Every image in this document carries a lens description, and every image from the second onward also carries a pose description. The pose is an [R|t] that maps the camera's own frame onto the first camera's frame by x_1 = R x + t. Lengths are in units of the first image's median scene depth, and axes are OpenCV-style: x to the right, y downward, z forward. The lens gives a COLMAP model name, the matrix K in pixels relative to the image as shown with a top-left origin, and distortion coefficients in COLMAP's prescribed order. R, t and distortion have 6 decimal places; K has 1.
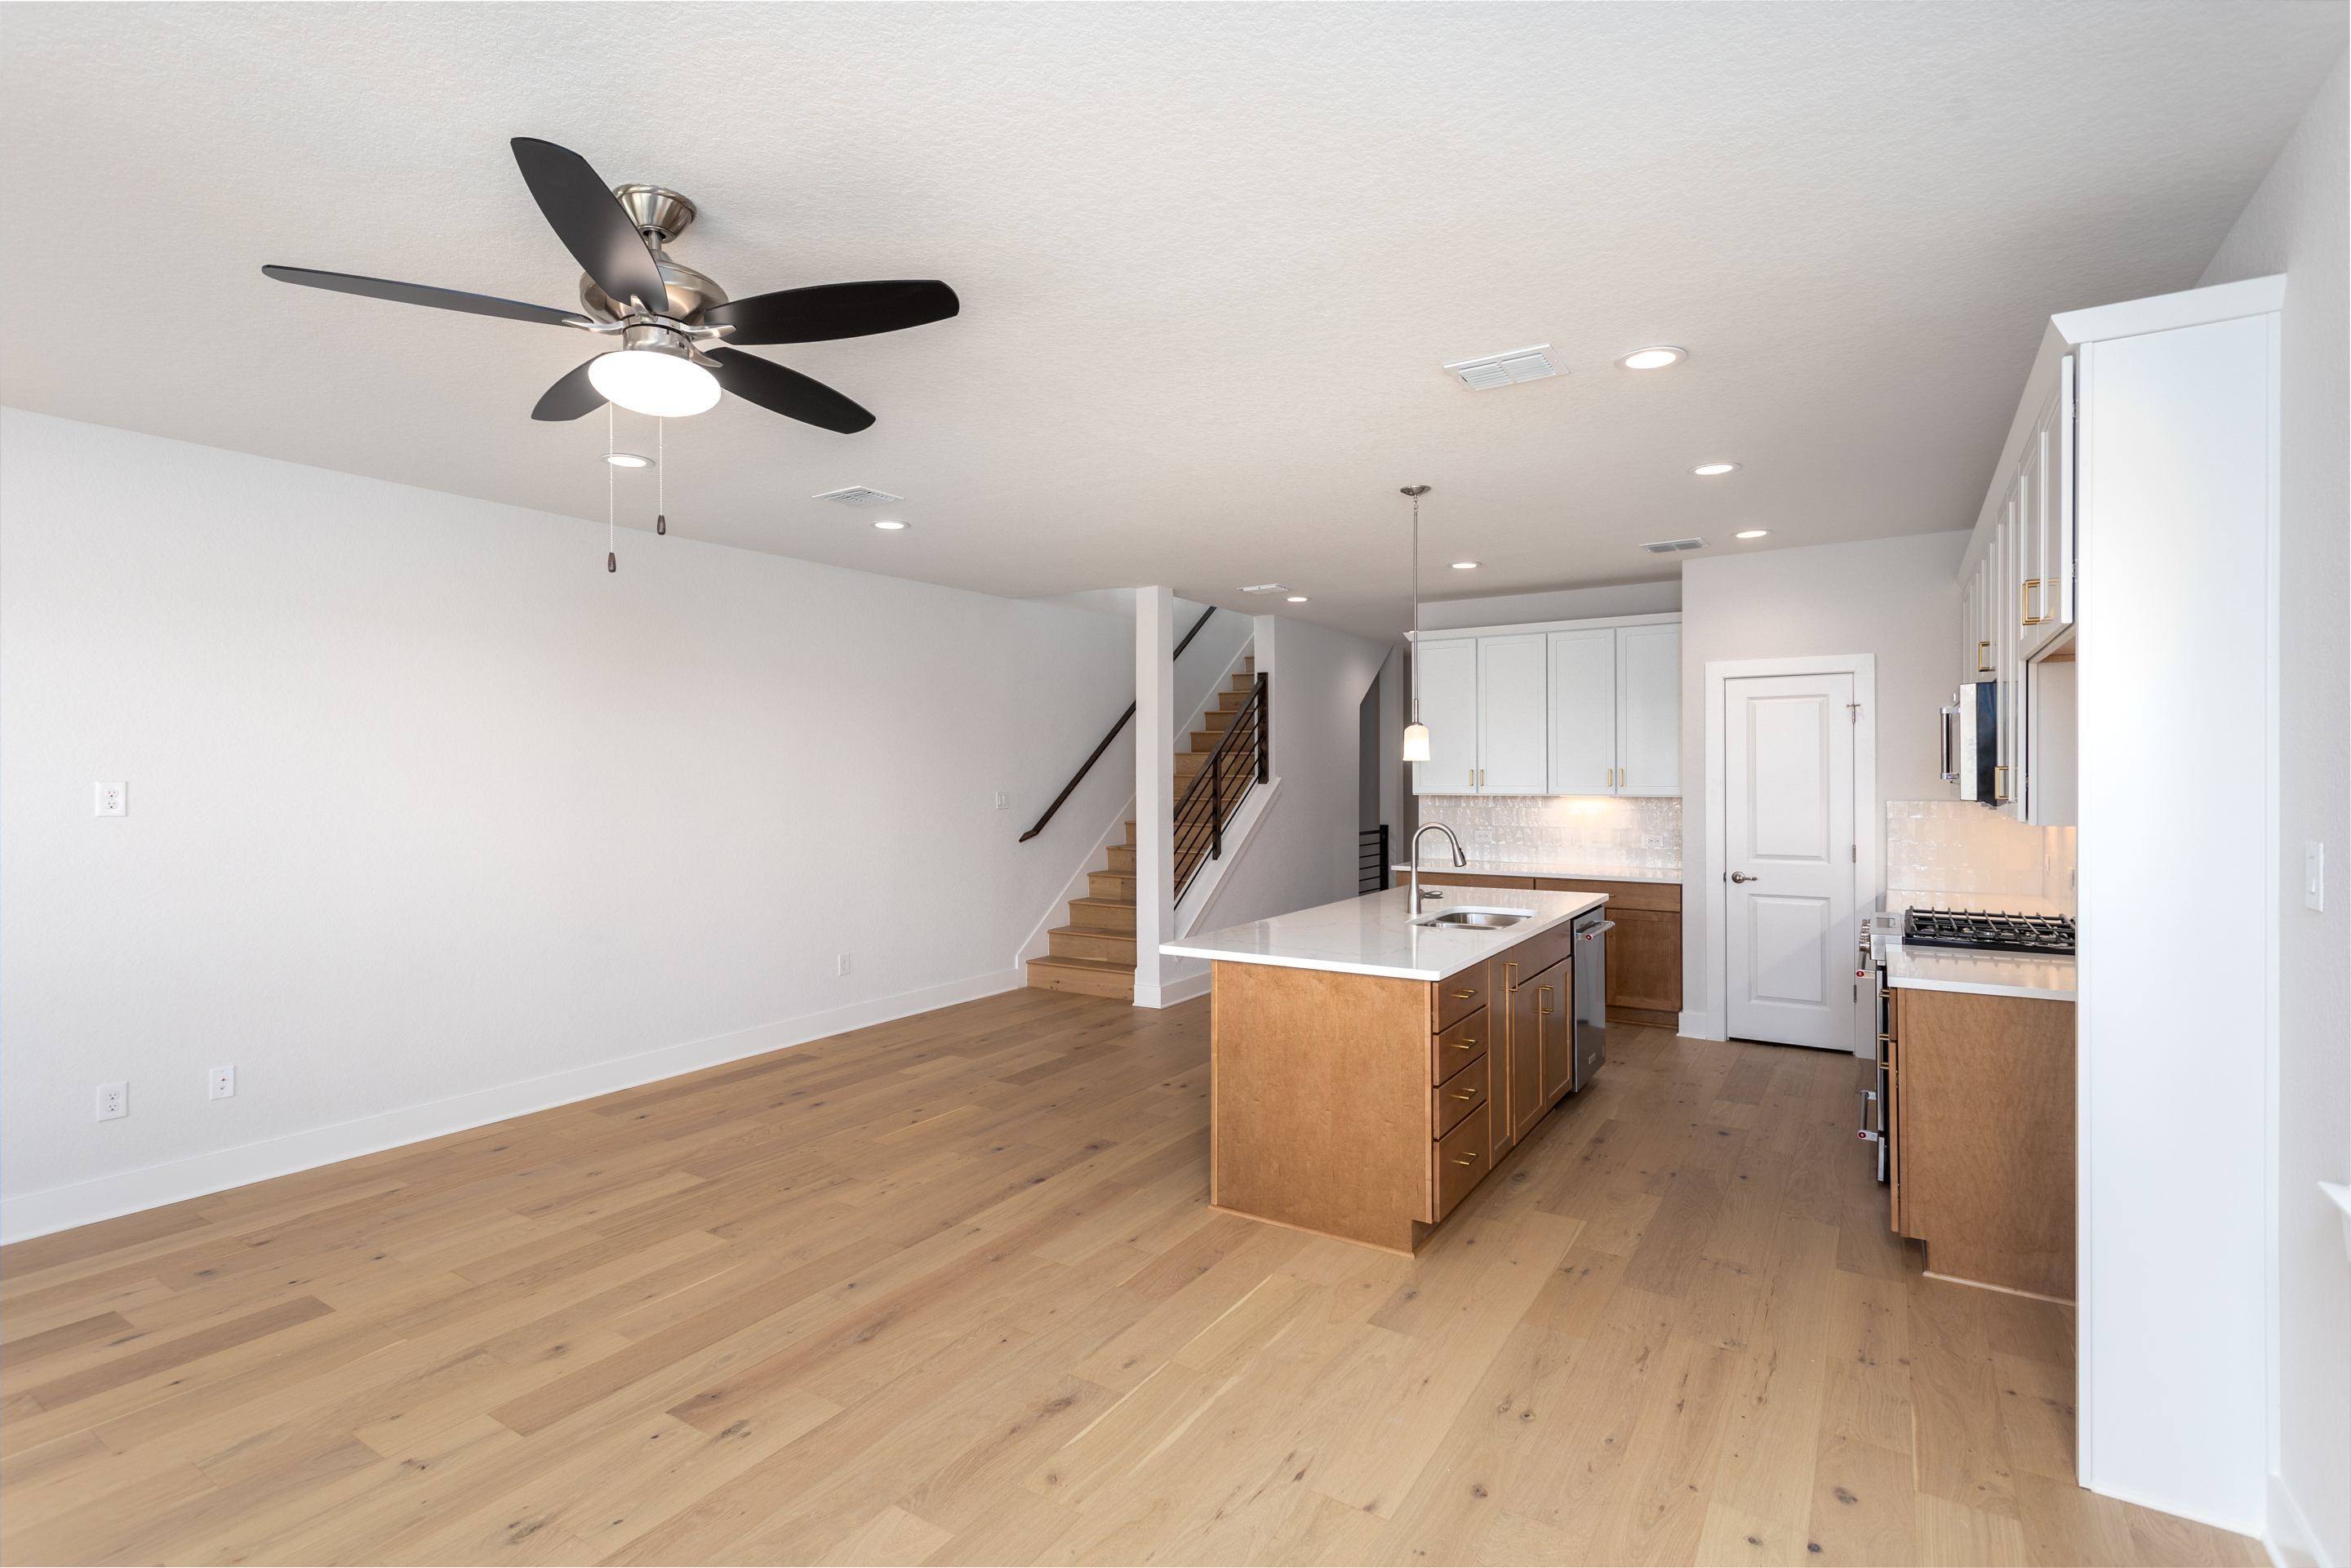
lens RADIAL K [[1125.8, 0, 1173.2], [0, 1125.8, 784.5], [0, 0, 1]] dist [0.003889, 0.000476]
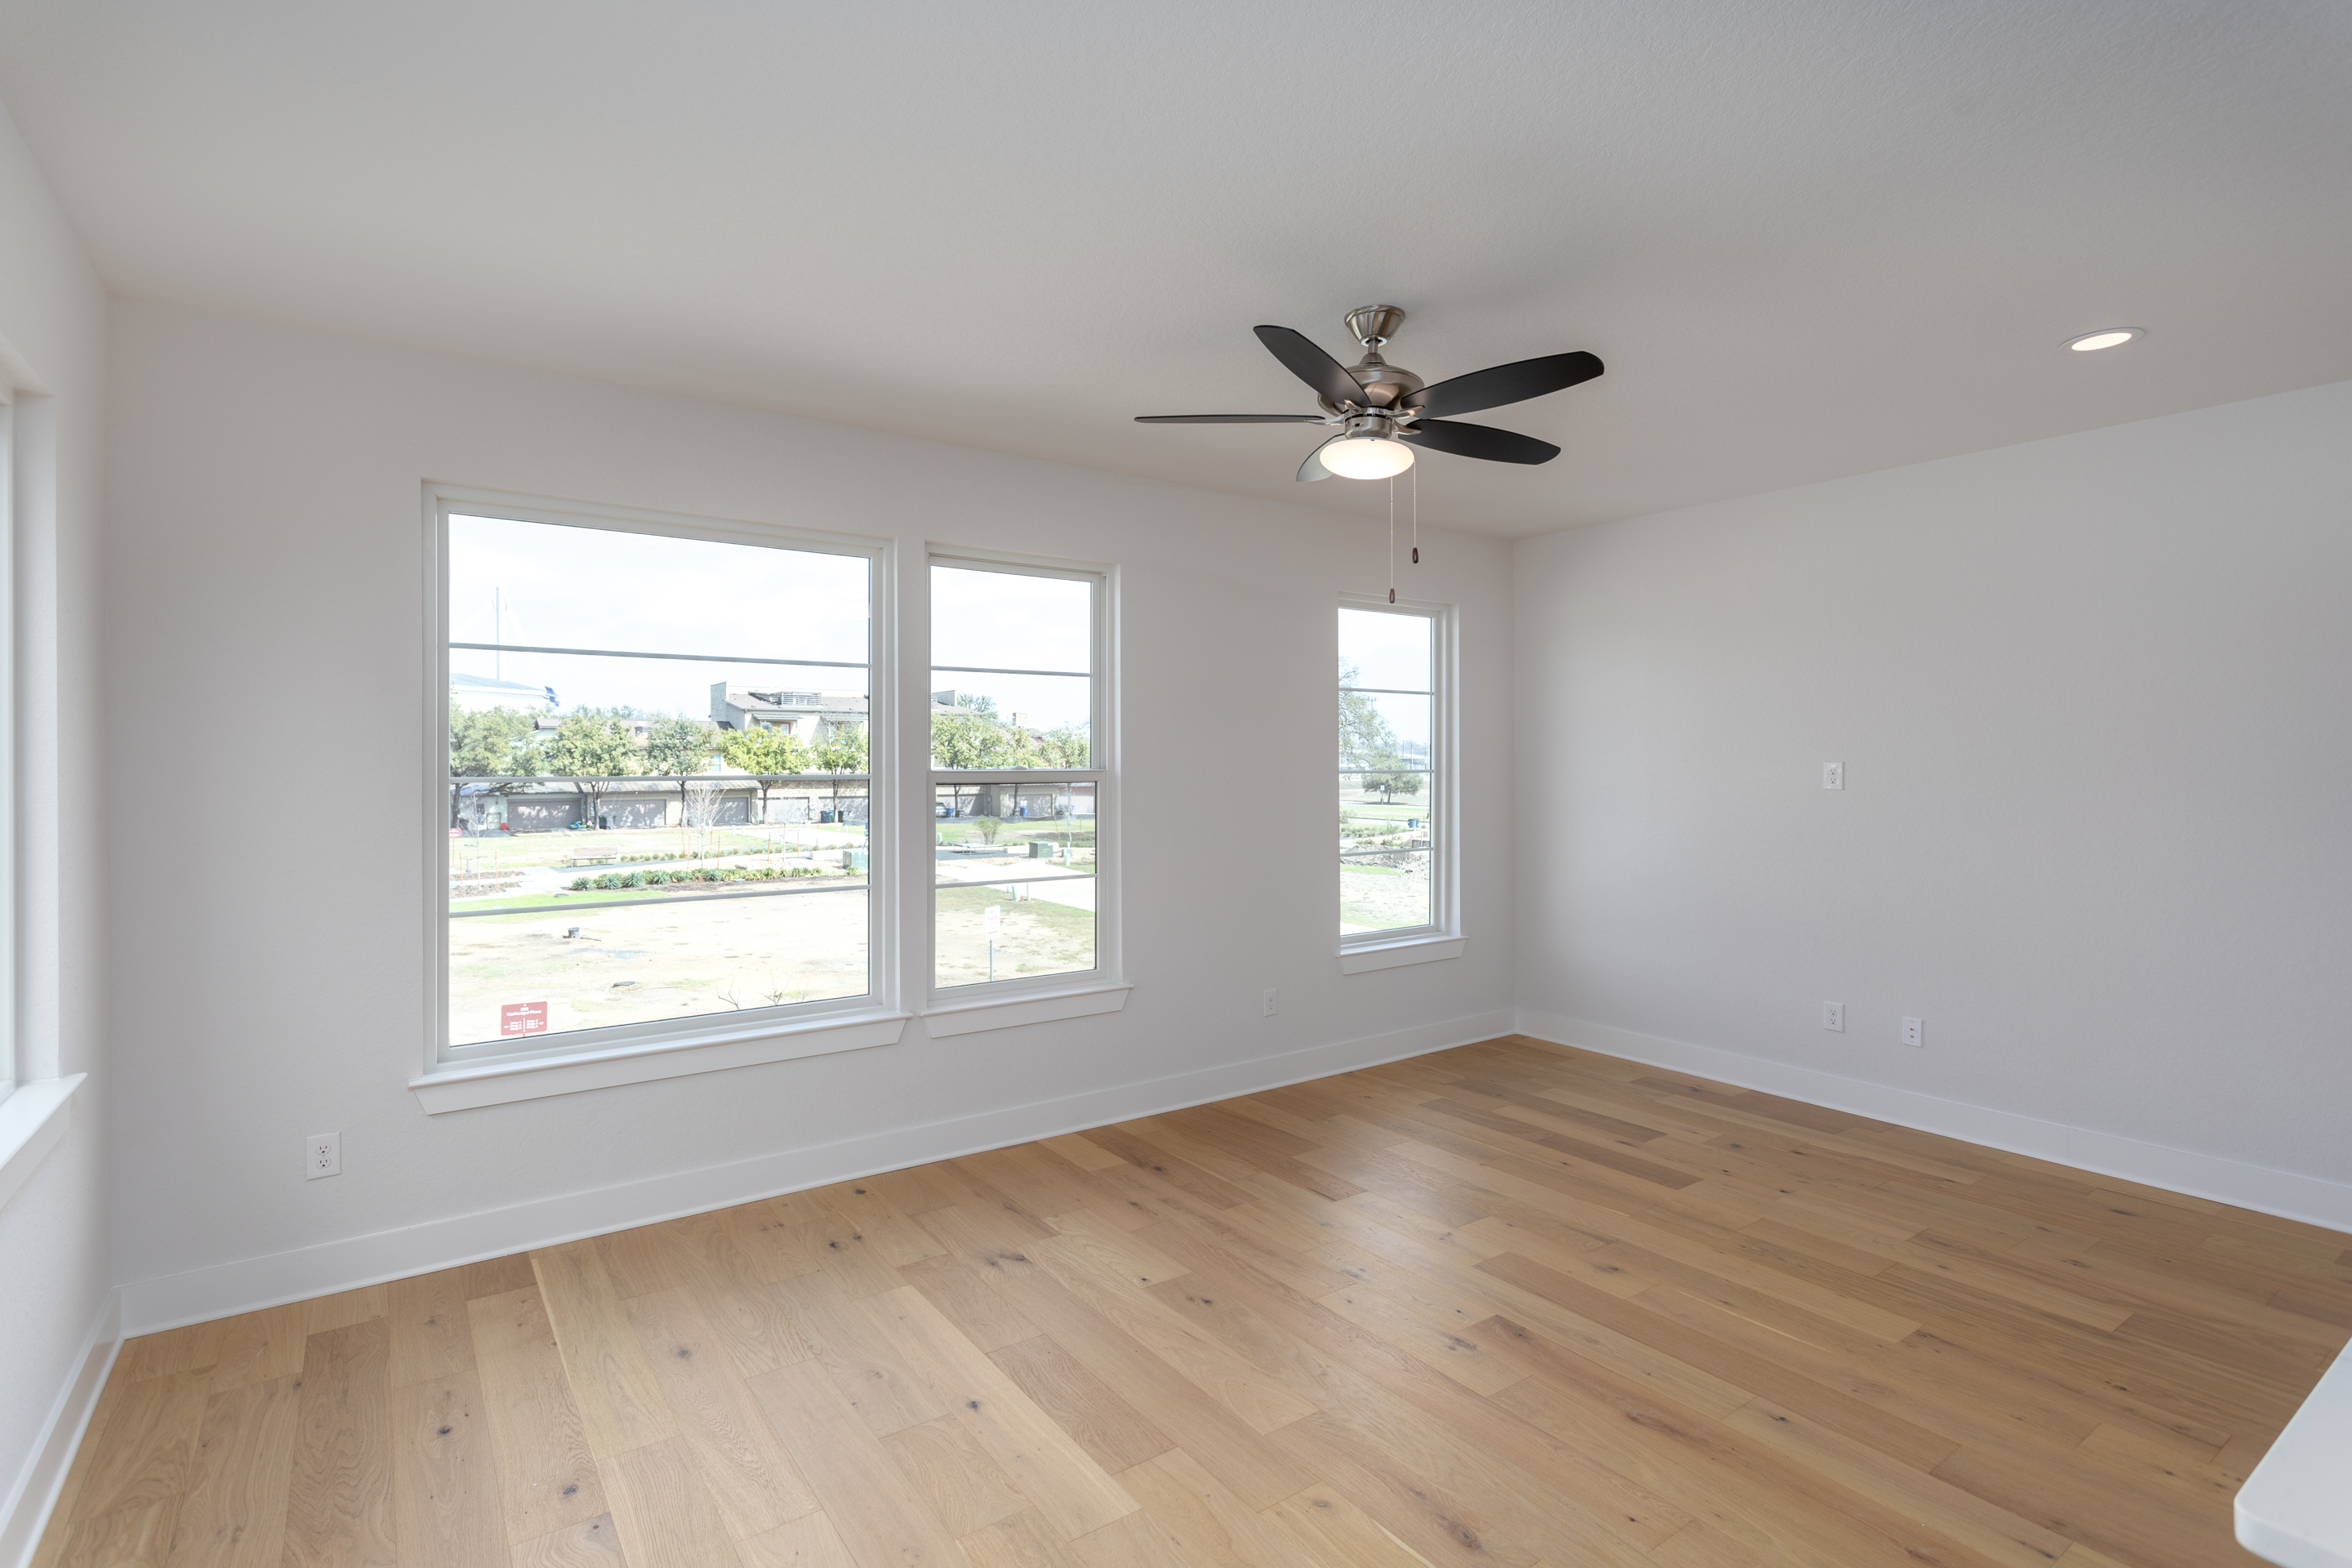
lens RADIAL K [[1126.3, 0, 1140.0], [0, 1126.3, 748.7], [0, 0, 1]] dist [0.003889, 0.000476]
pose [[-0.393150, -0.005114, -0.919460, 0.524014], [-0.007007, 0.999972, -0.002565, -0.010289], [0.919448, 0.005434, -0.393174, 0.776064]]
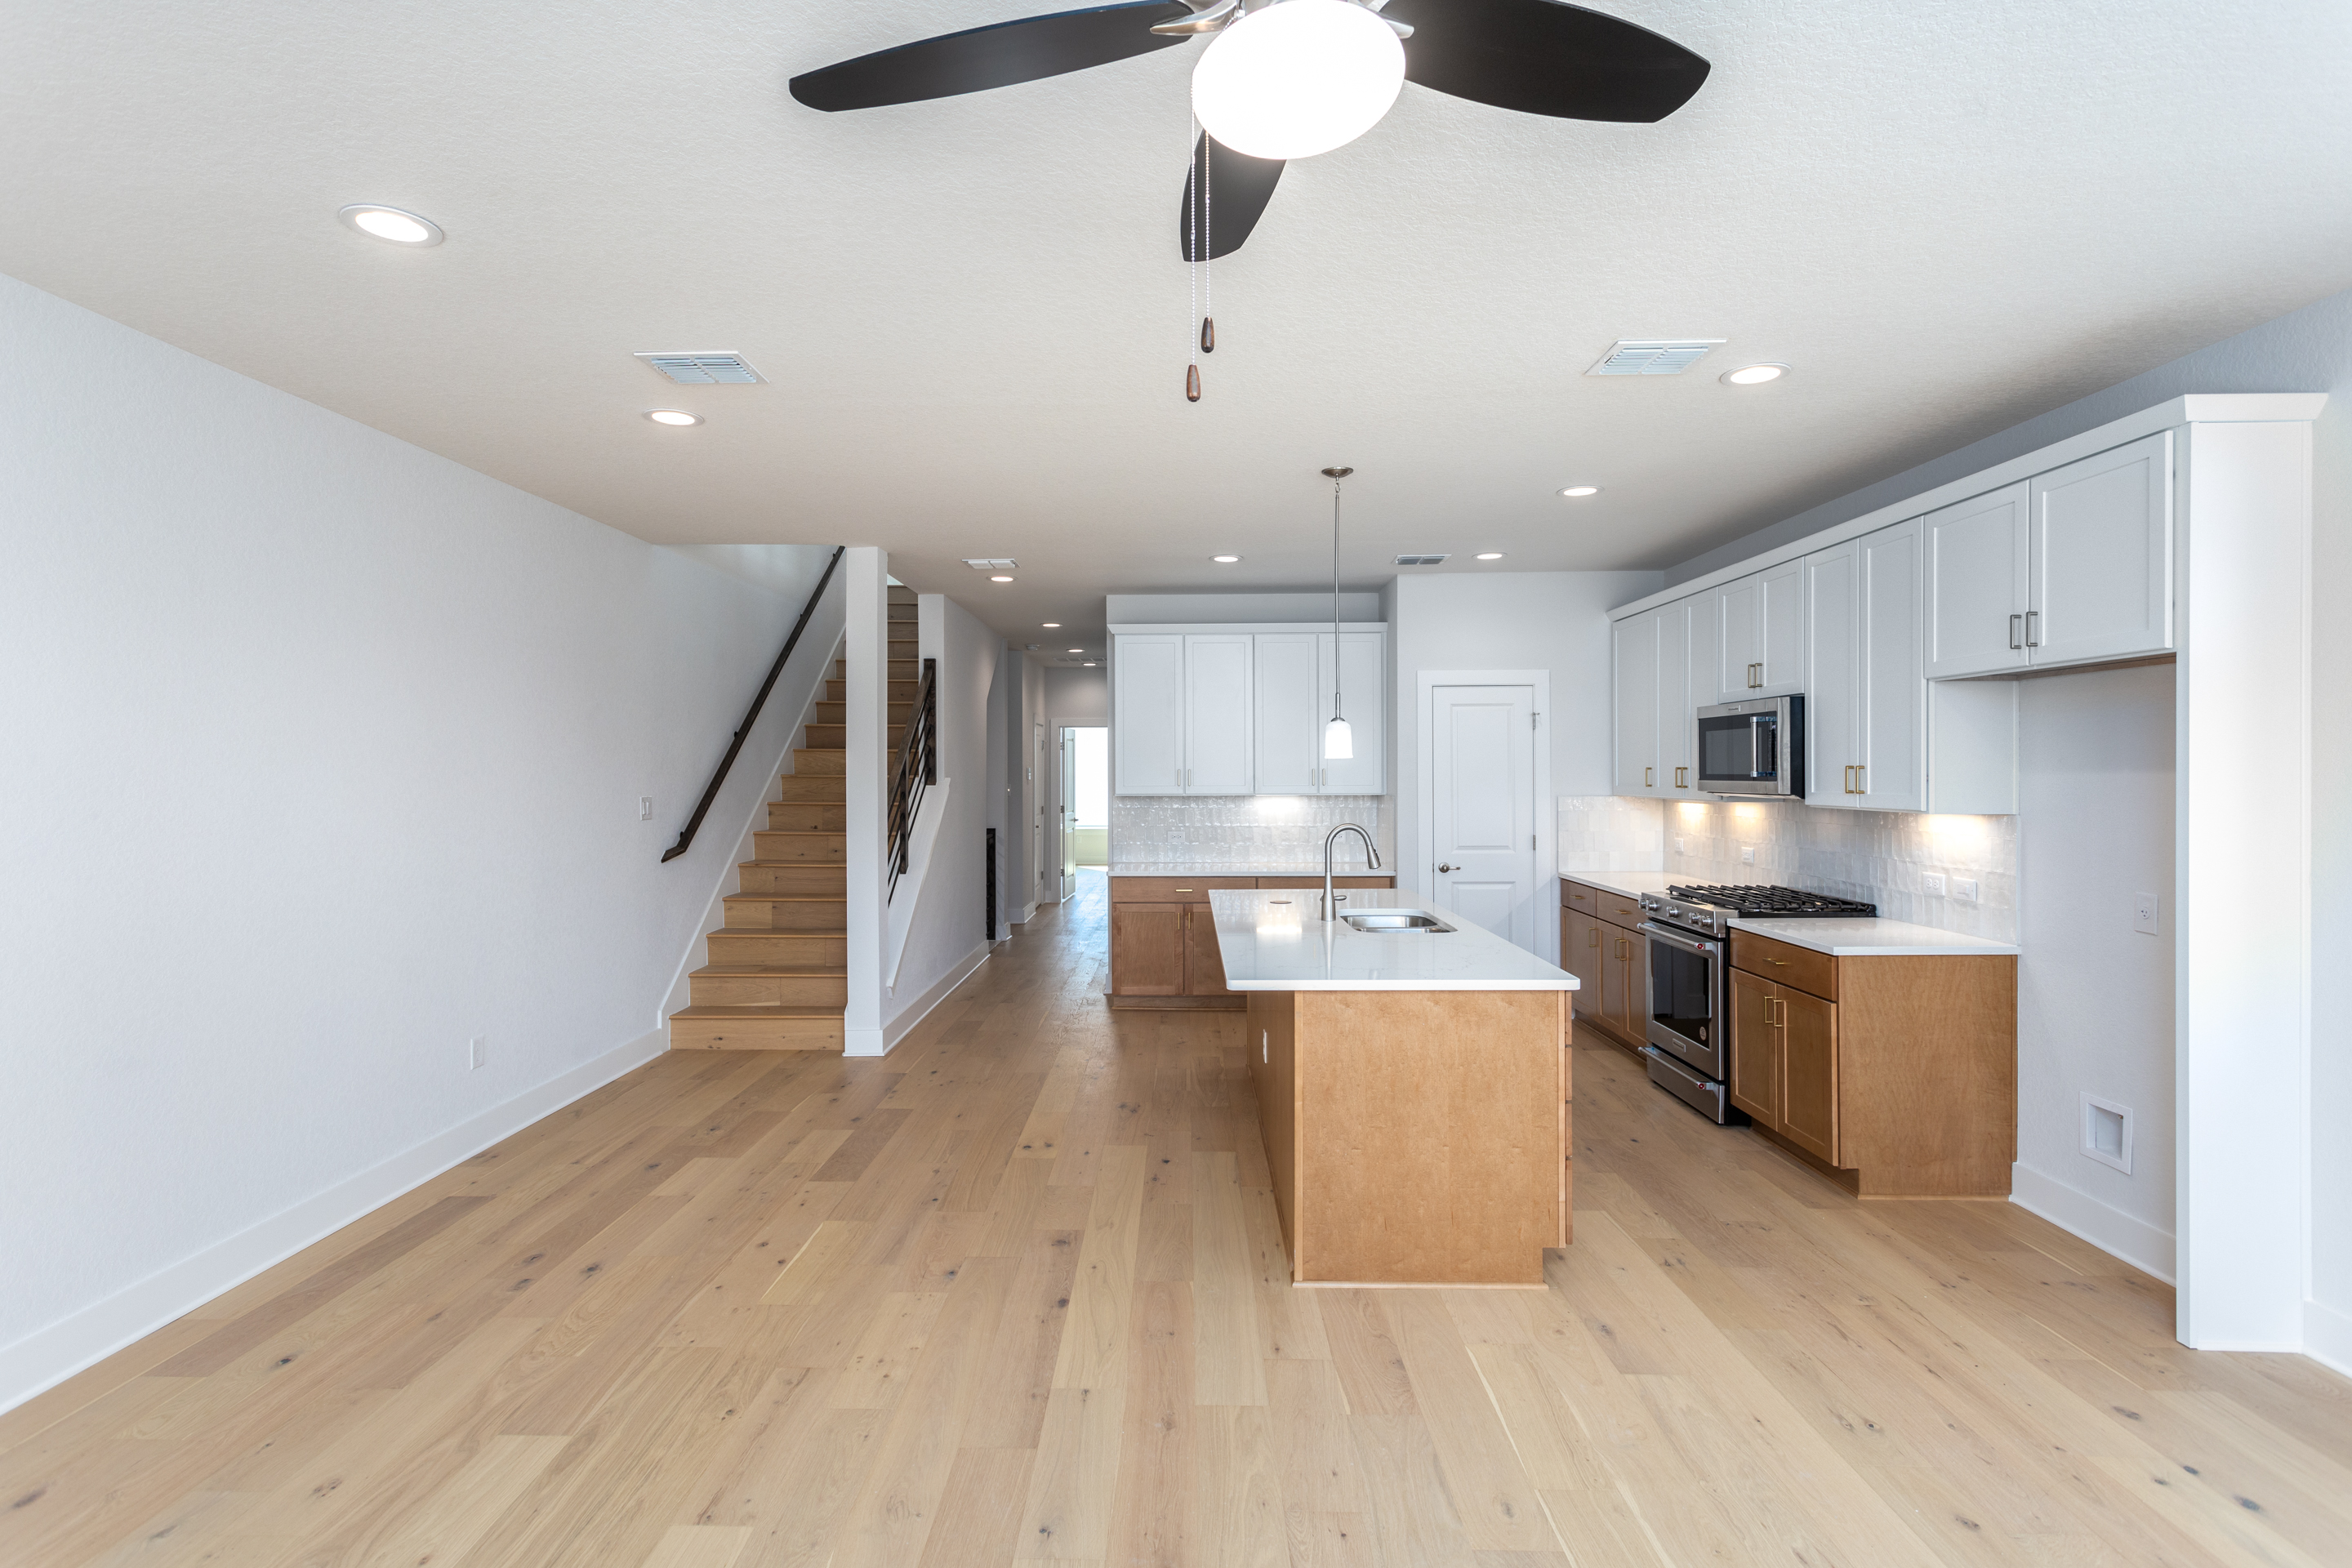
lens RADIAL K [[1126.3, 0, 1177.4], [0, 1126.3, 782.6], [0, 0, 1]] dist [0.003889, 0.000476]
pose [[0.850241, -0.003604, 0.526381, -0.493238], [0.005227, 0.999985, -0.001596, 0.000126], [-0.526368, 0.004109, 0.850247, 0.332910]]
